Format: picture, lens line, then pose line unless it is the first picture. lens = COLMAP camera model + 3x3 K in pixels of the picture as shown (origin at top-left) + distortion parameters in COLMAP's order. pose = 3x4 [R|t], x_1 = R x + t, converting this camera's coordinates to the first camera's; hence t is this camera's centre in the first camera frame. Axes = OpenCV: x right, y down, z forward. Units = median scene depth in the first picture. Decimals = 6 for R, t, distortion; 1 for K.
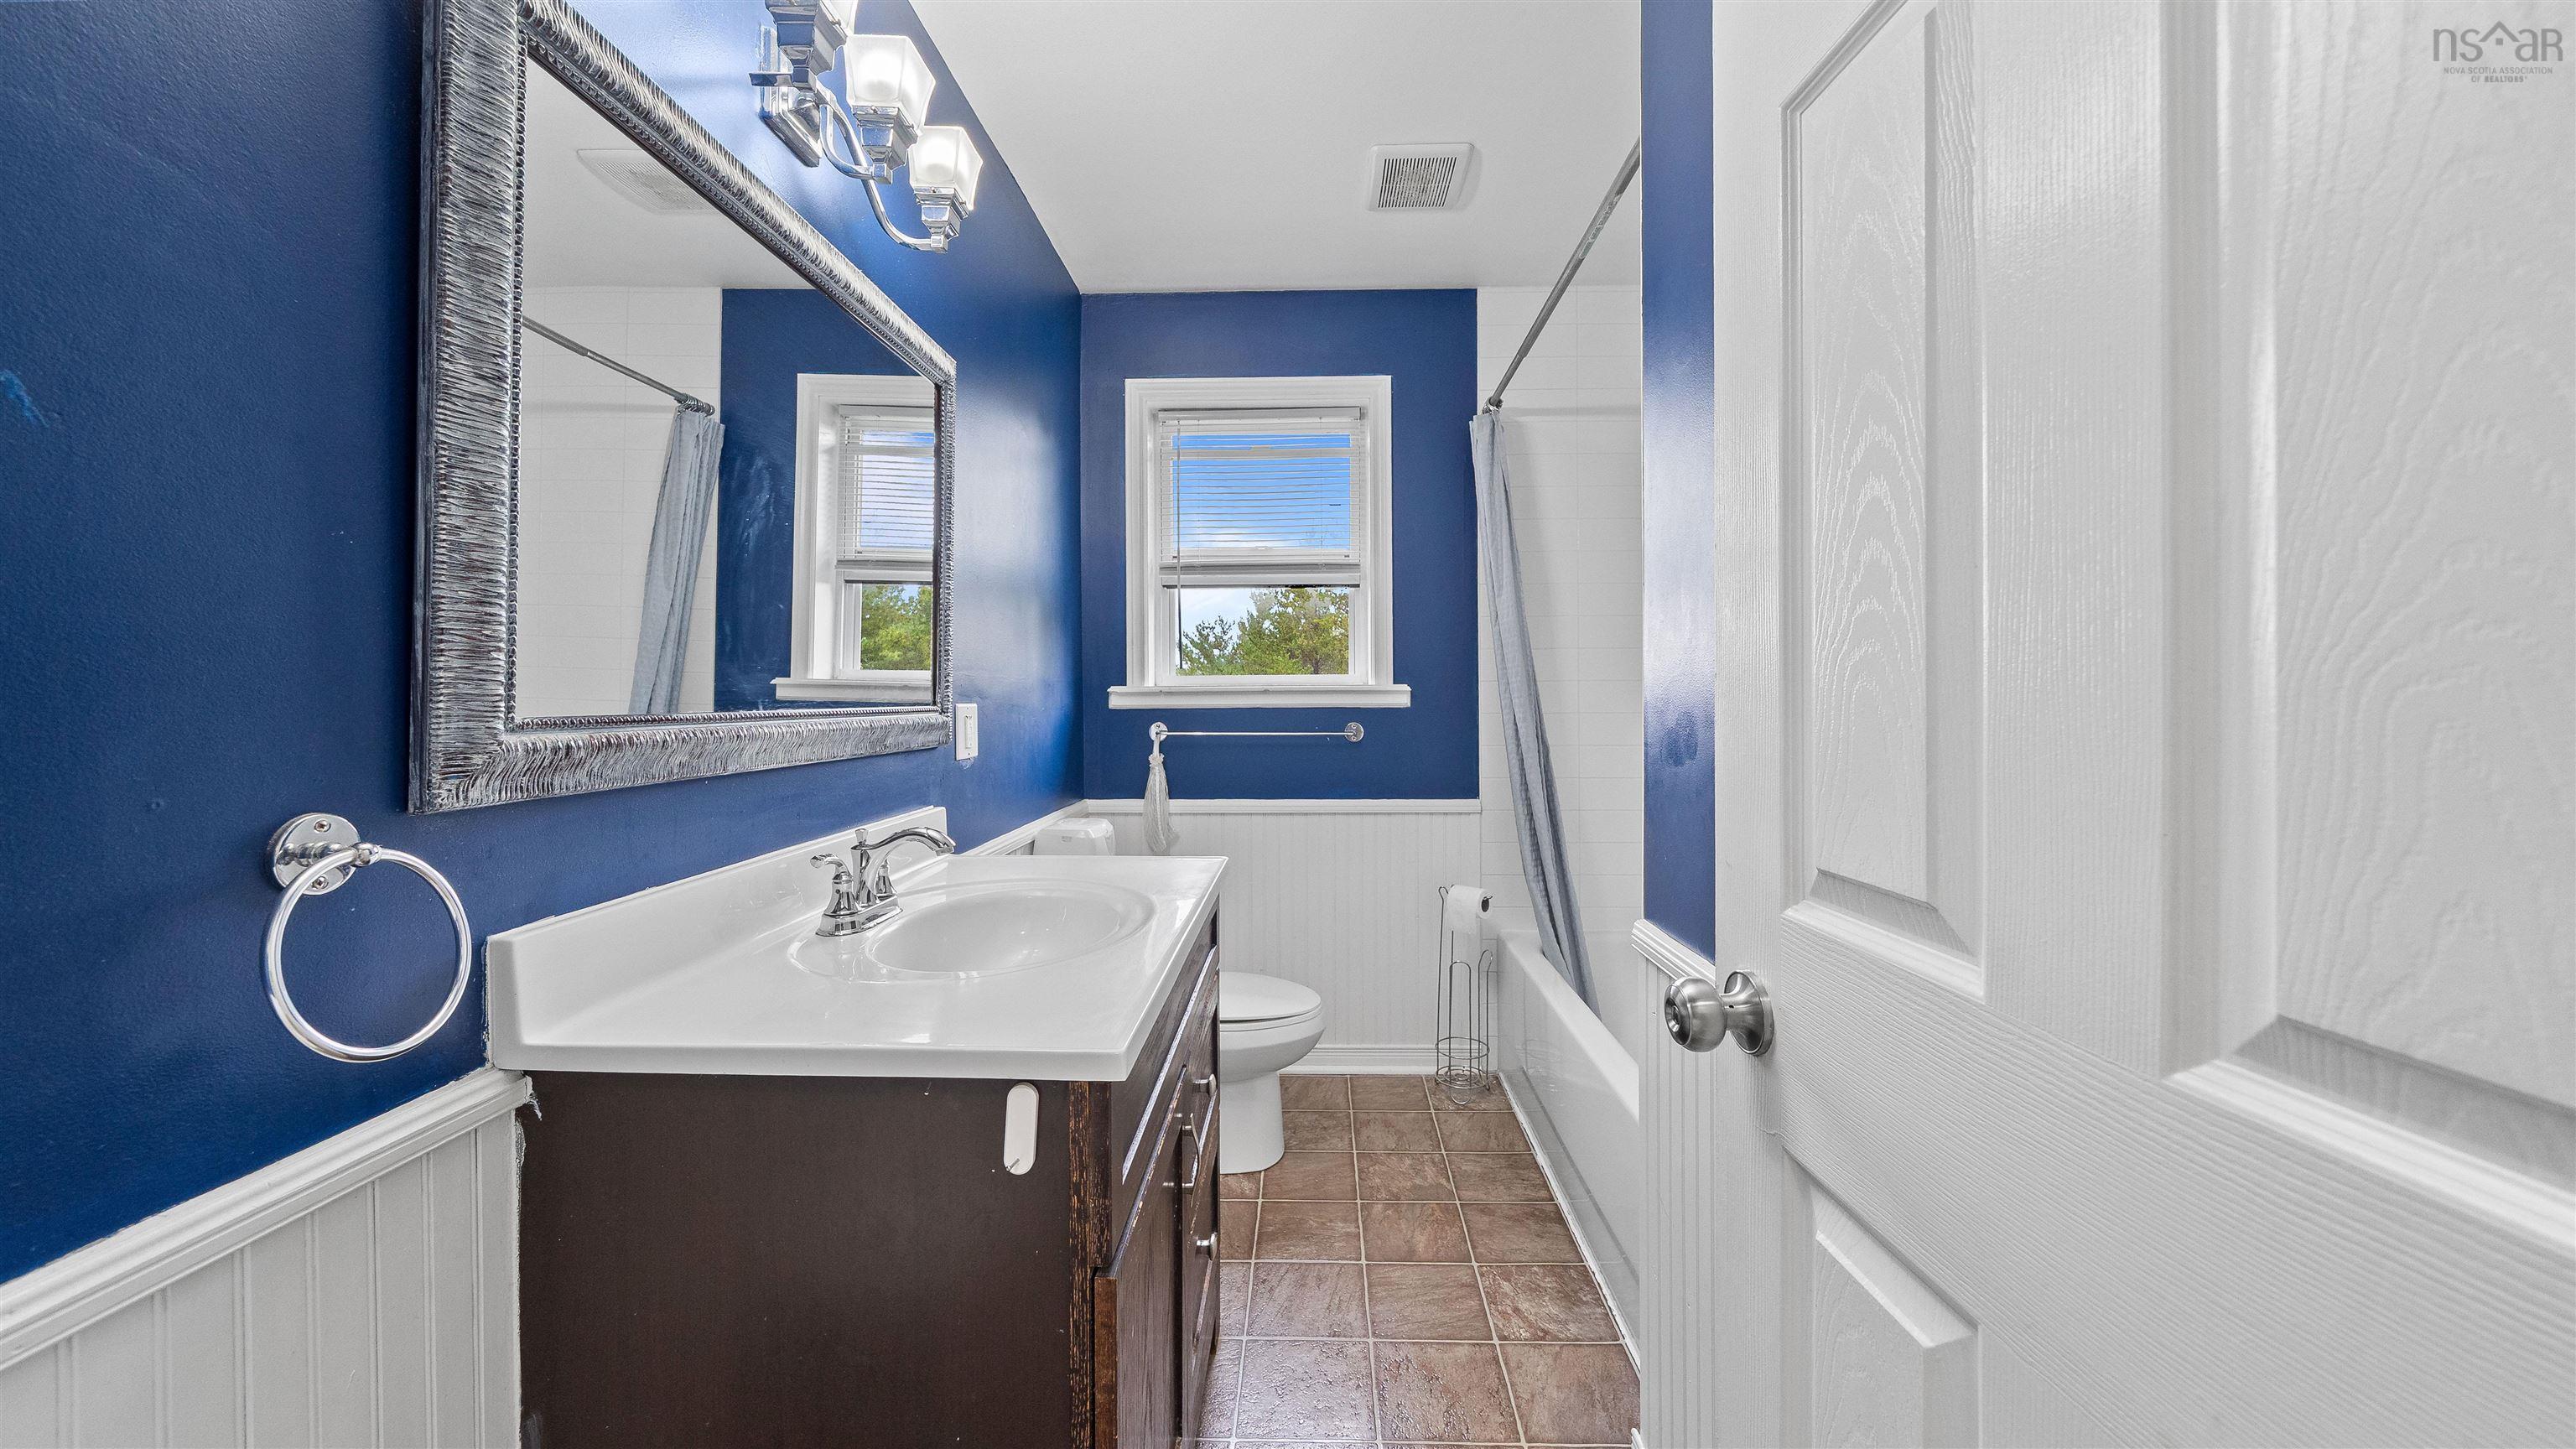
lens RADIAL K [[898.1, 0, 1281.0], [0, 898.1, 714.5], [0, 0, 1]] dist [-0.005513, 0.000090]
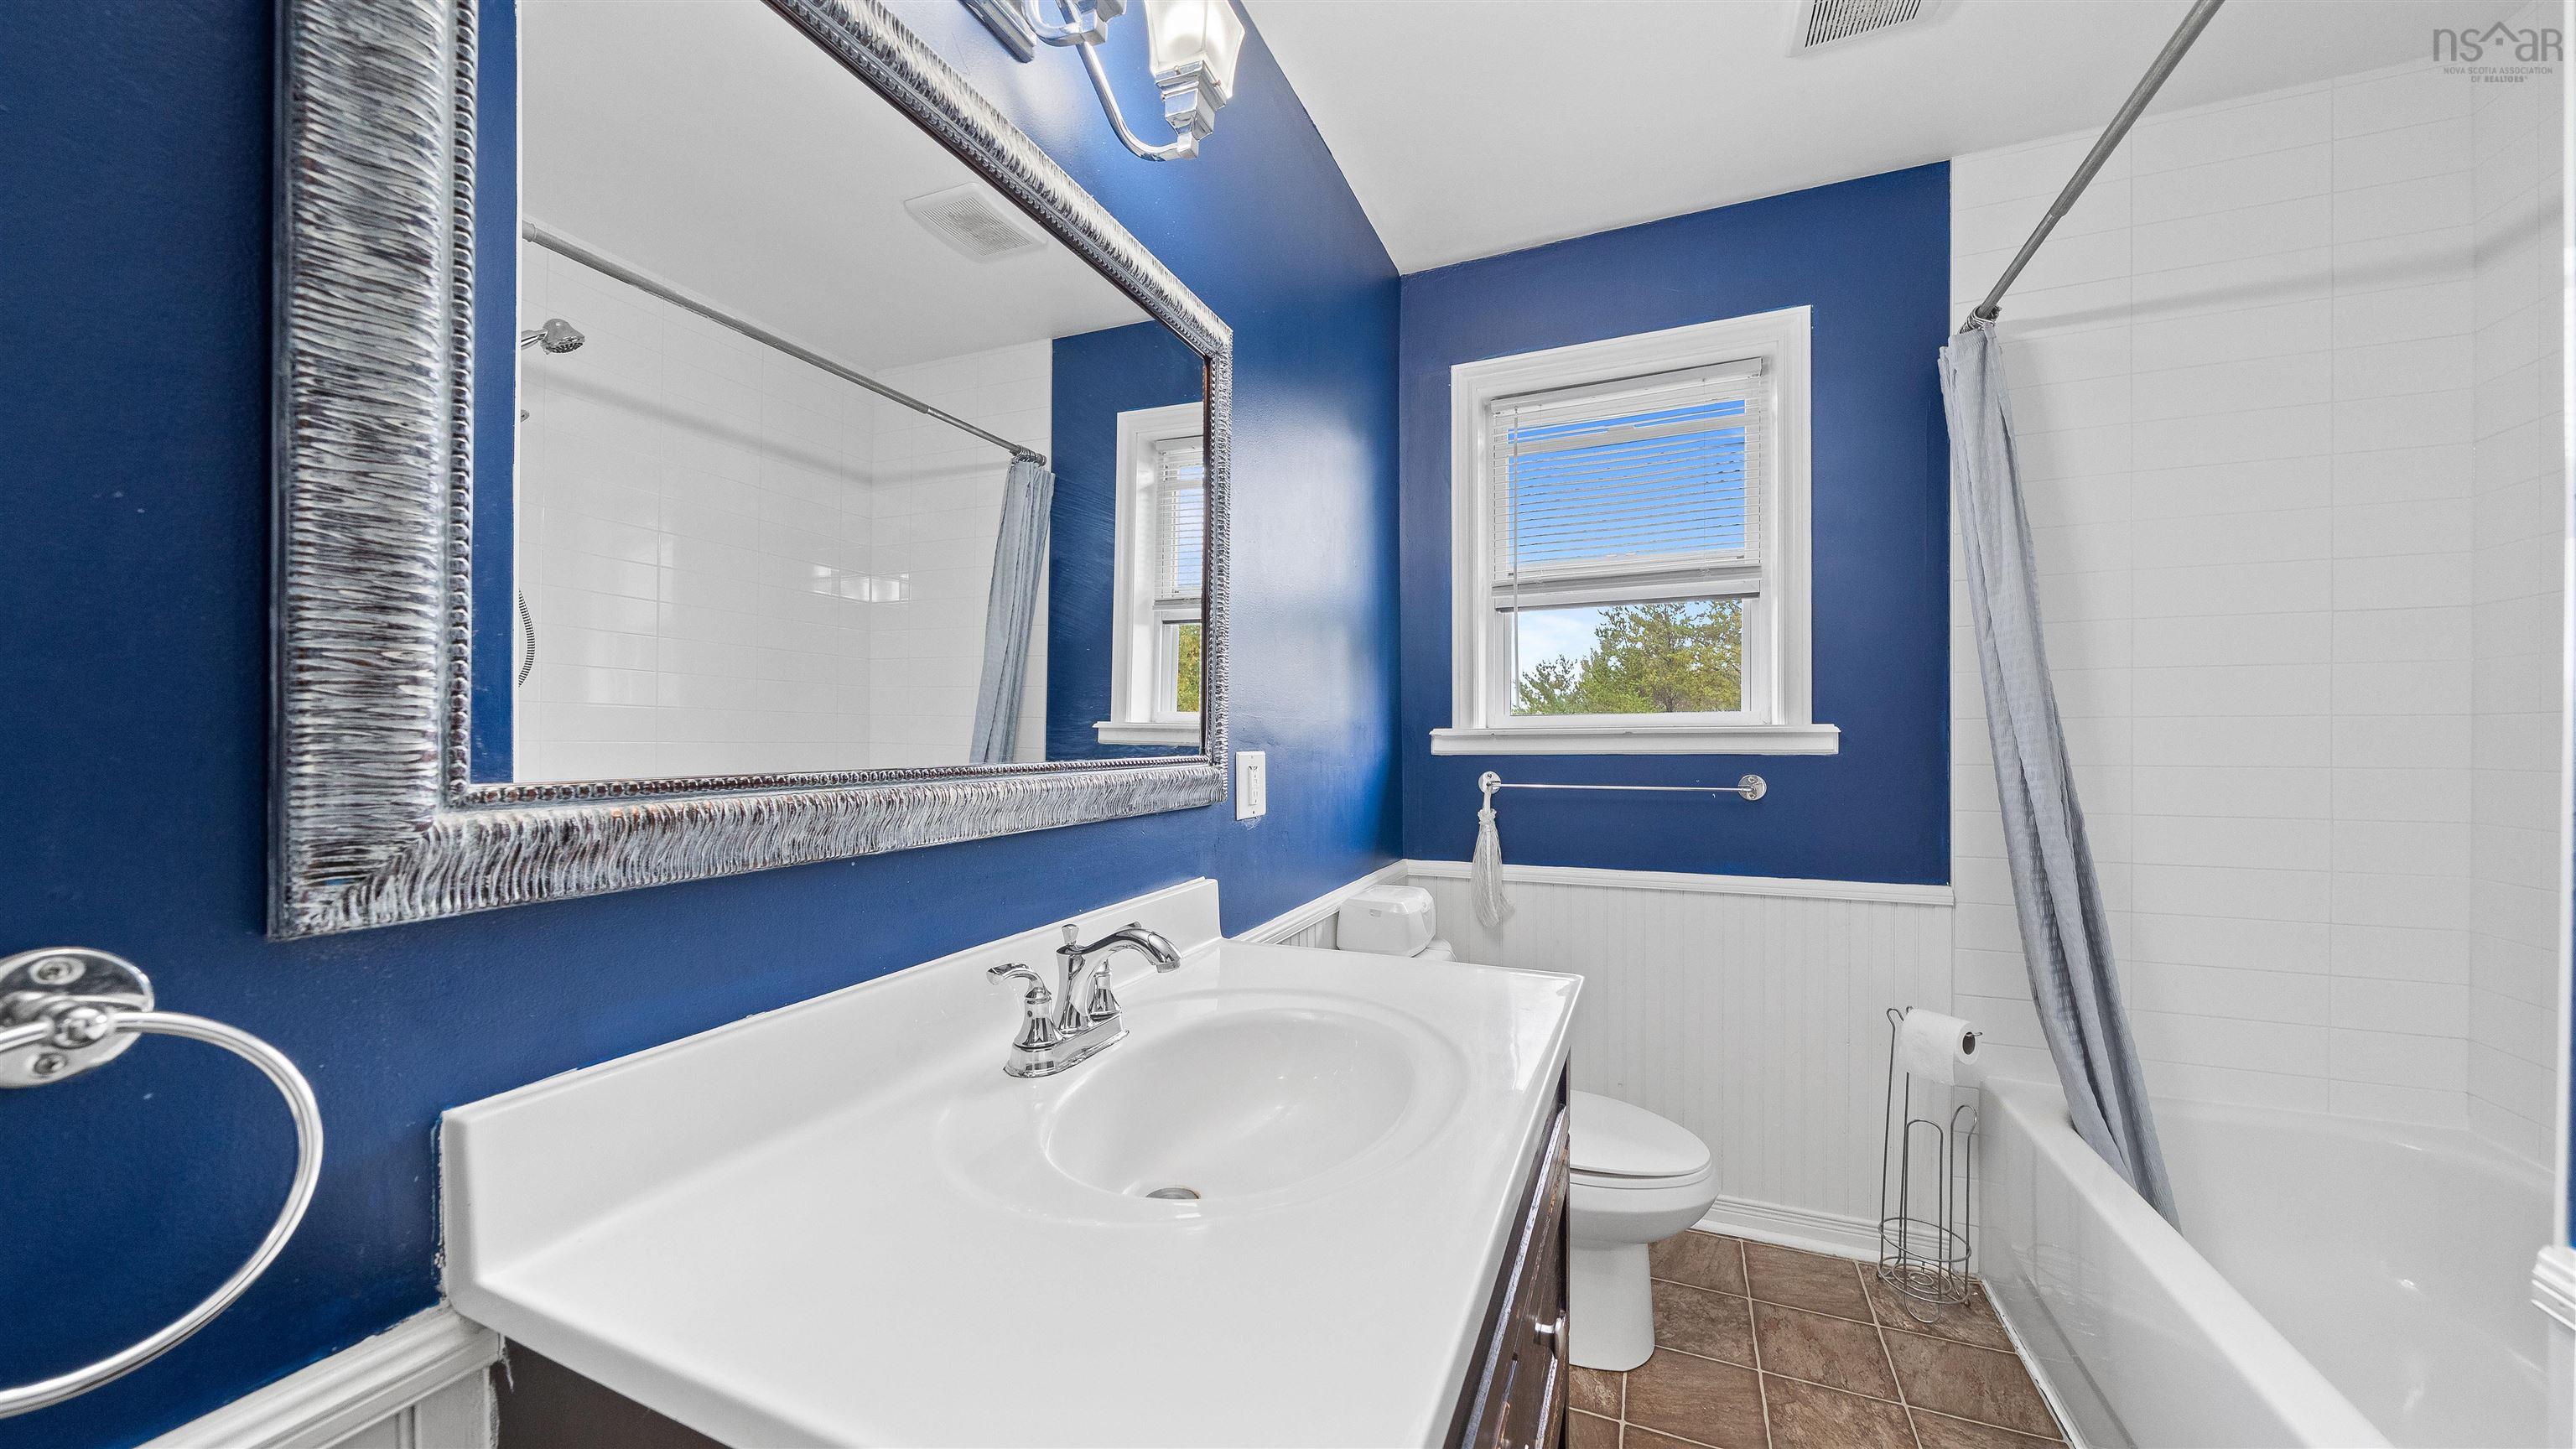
lens RADIAL K [[889.6, 0, 1284.8], [0, 889.6, 751.3], [0, 0, 1]] dist [-0.008575, 0.000041]
pose [[0.932632, 0.003245, -0.360815, -0.017987], [-0.005063, 0.999979, -0.004096, -0.006548], [0.360794, 0.005647, 0.932628, 0.179743]]
